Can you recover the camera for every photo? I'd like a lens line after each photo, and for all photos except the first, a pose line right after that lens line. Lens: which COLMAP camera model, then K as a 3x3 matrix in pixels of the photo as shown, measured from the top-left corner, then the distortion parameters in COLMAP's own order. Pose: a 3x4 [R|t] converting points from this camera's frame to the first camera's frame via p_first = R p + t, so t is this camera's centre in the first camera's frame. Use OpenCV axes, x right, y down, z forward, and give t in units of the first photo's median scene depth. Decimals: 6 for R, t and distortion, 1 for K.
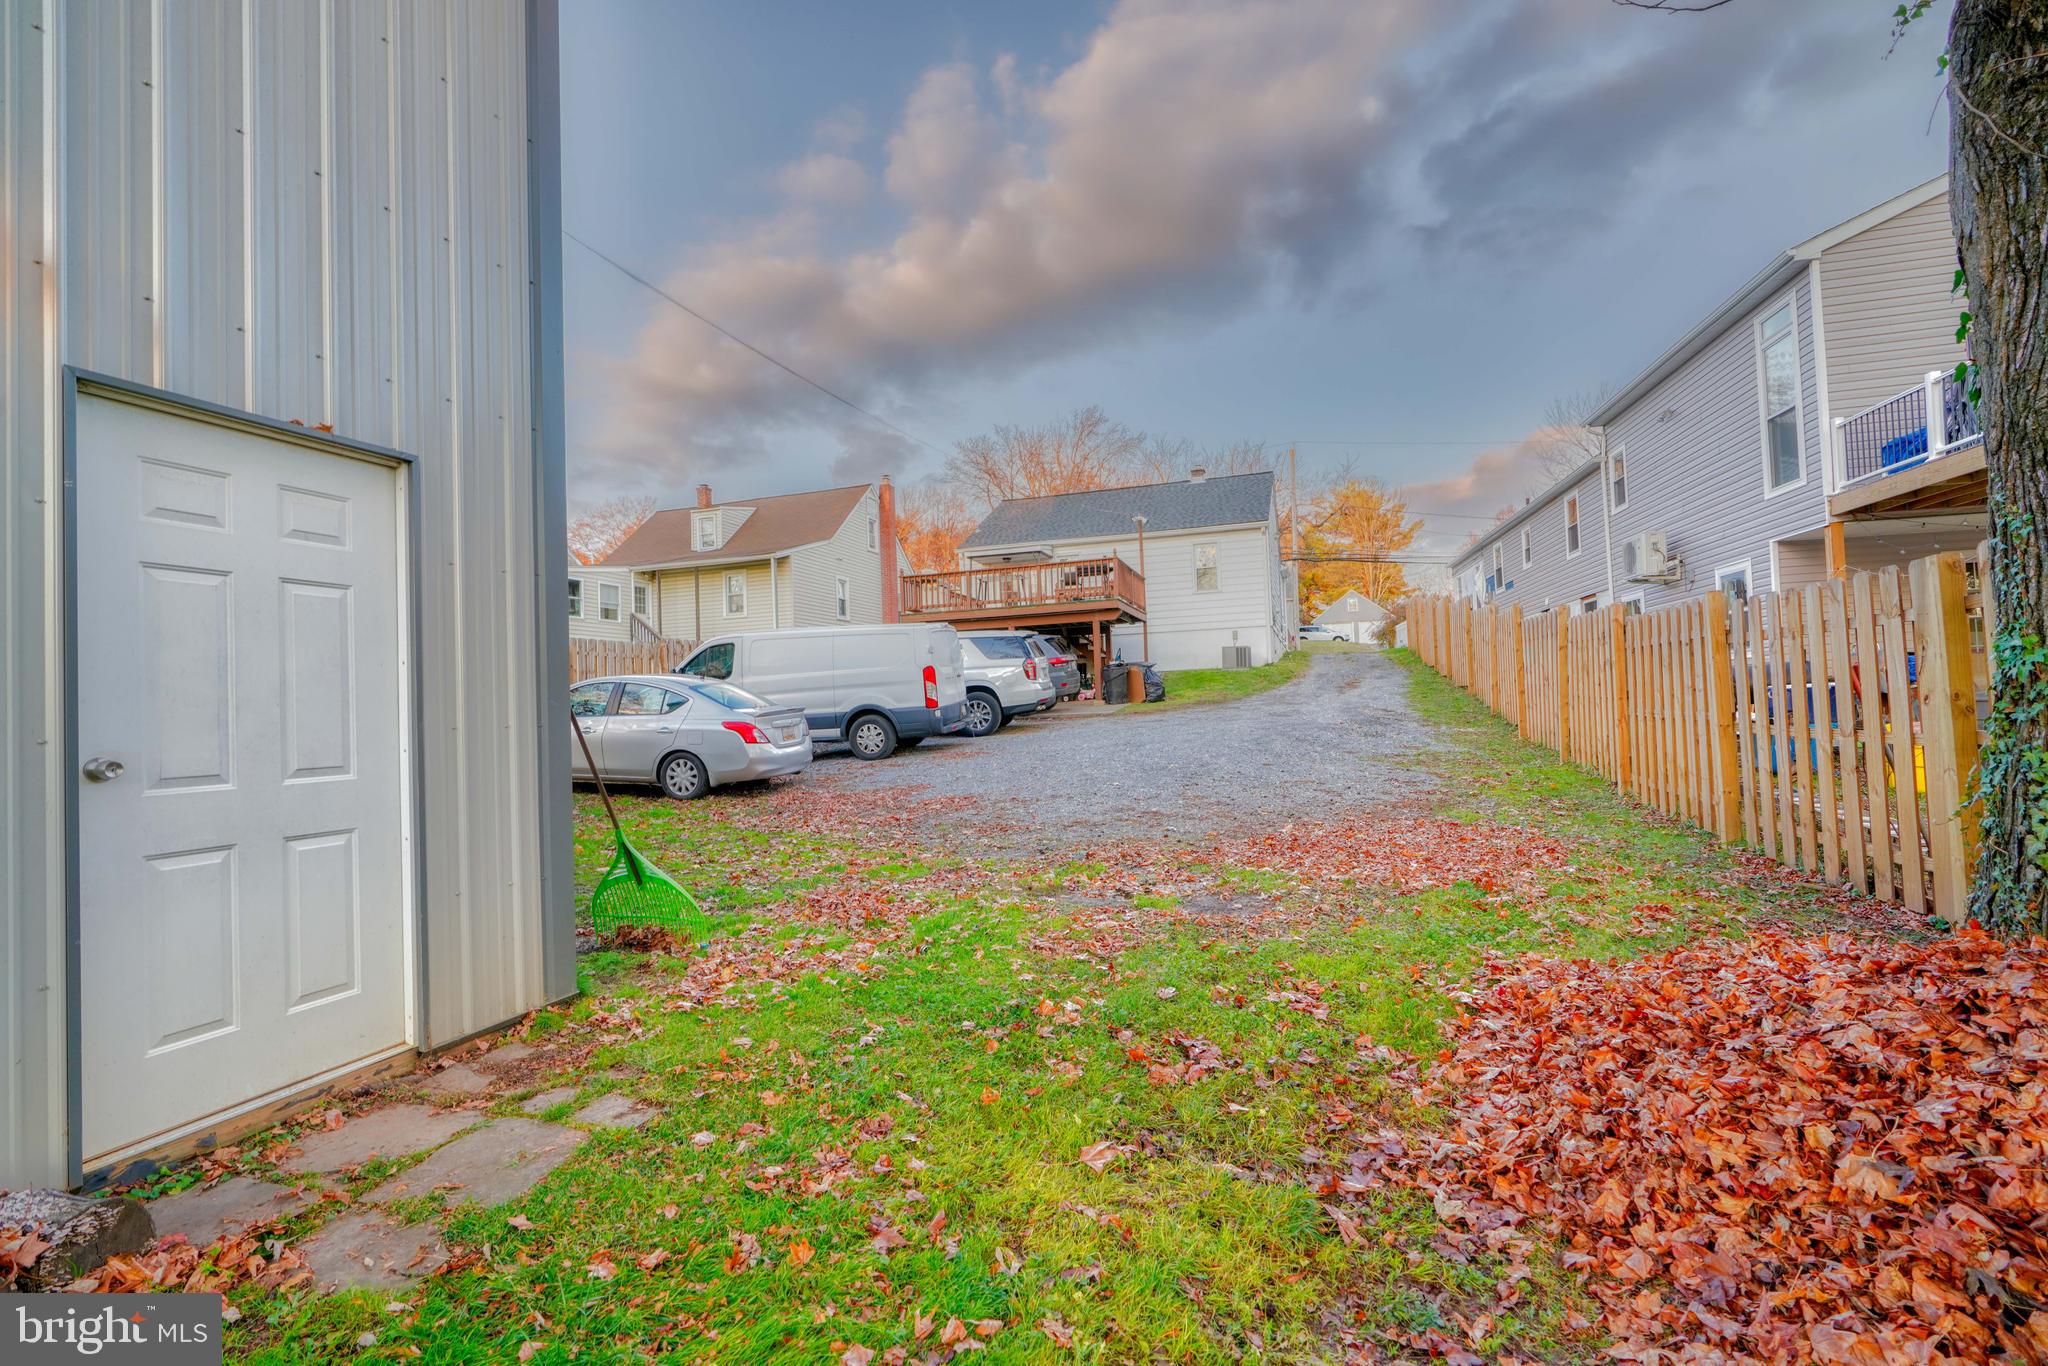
lens RADIAL K [[923.0, 0, 1024.0], [0, 923.0, 683.0], [0, 0, 1]] dist [0.000070, 0.001134]
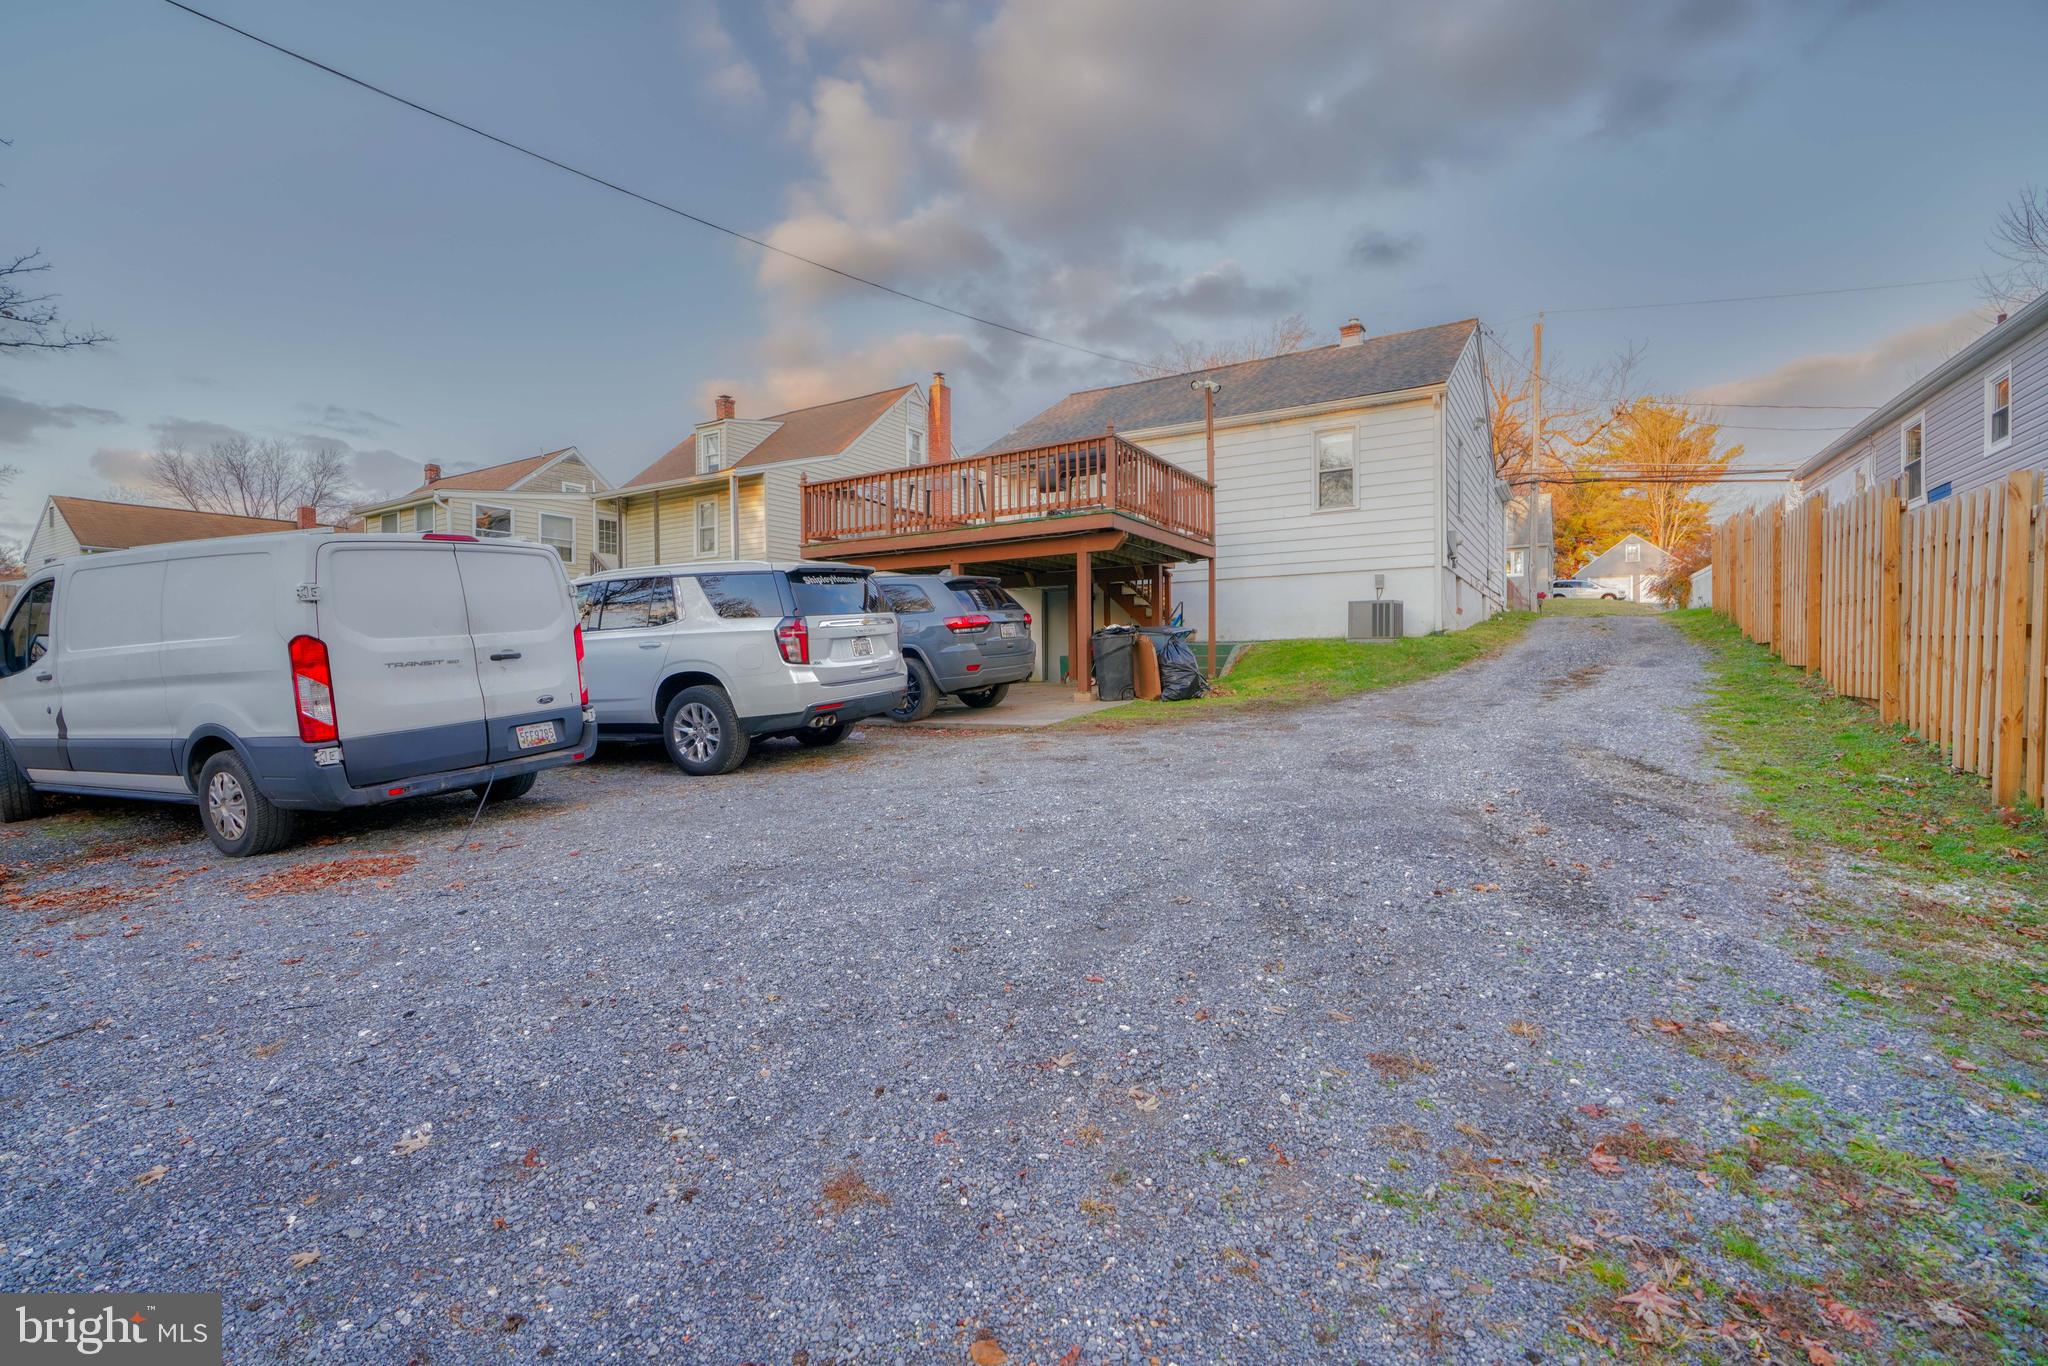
lens RADIAL K [[906.6, 0, 1020.1], [0, 906.6, 681.2], [0, 0, 1]] dist [-0.002458, 0.000010]
pose [[0.967306, 0.032269, -0.251549, 0.161275], [-0.020198, 0.998524, 0.050423, -0.013738], [0.252805, -0.043694, 0.966530, 0.389853]]
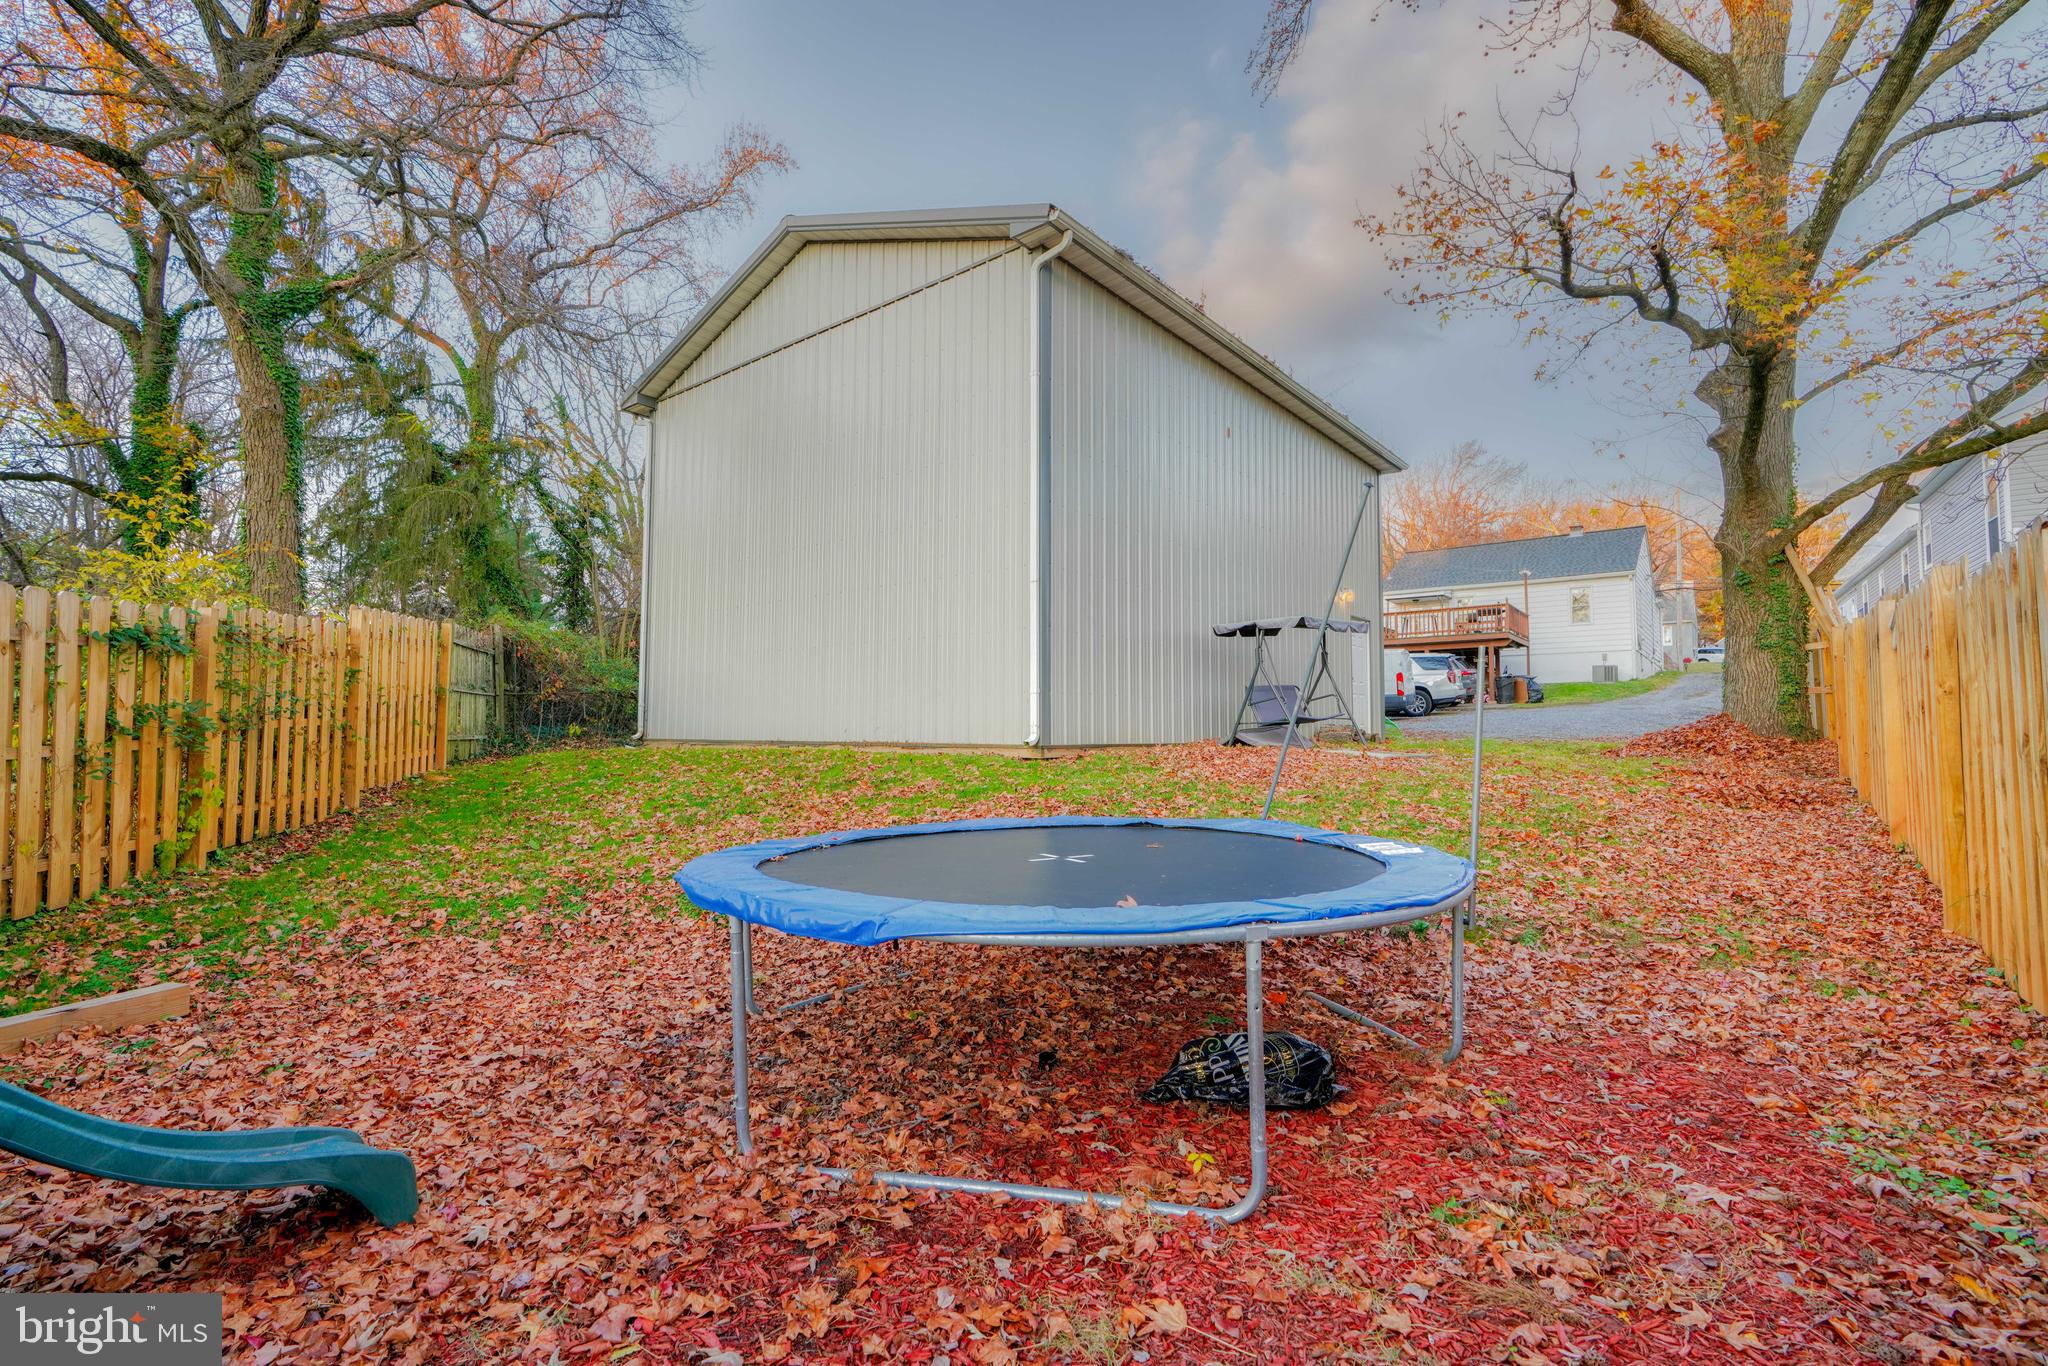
lens RADIAL K [[923.0, 0, 1024.0], [0, 923.0, 683.0], [0, 0, 1]] dist [0.000070, 0.001134]
pose [[0.935194, 0.018369, -0.353660, -0.084748], [-0.024892, 0.999593, -0.013905, 0.026007], [0.353260, 0.021807, 0.935271, -0.557153]]
